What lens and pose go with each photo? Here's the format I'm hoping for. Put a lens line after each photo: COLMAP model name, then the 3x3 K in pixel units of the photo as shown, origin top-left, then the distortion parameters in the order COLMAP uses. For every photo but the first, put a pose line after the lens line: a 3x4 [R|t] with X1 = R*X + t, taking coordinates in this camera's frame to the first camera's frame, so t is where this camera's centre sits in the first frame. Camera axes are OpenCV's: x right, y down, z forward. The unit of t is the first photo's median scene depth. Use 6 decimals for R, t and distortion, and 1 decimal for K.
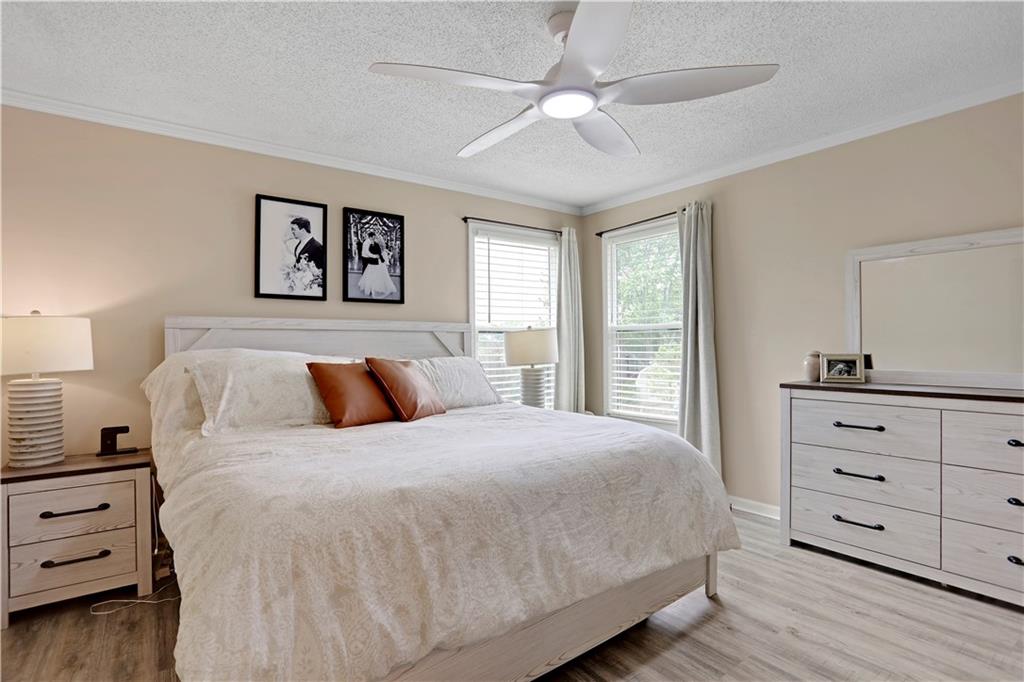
lens RADIAL K [[506.3, 0, 509.6], [0, 506.3, 344.7], [0, 0, 1]] dist [-0.016119, 0.001341]
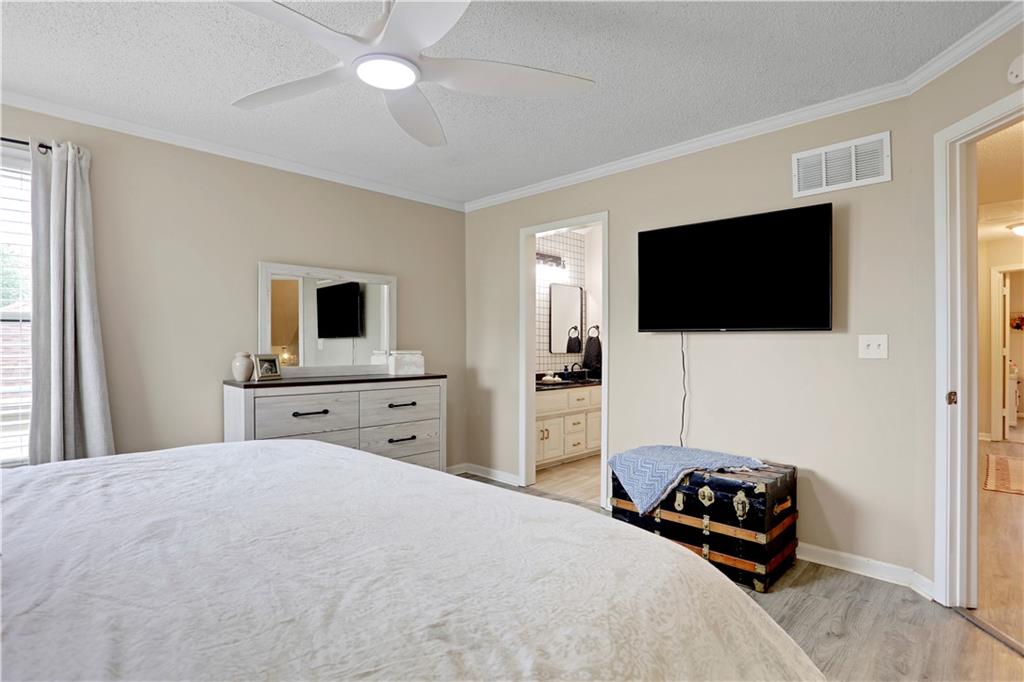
lens RADIAL K [[506.3, 0, 509.6], [0, 506.3, 344.7], [0, 0, 1]] dist [-0.016119, 0.001341]
pose [[-0.130141, 0.006613, 0.991473, -0.571057], [-0.002413, 0.999973, -0.006987, 0.004207], [-0.991493, -0.003301, -0.130121, 0.666481]]
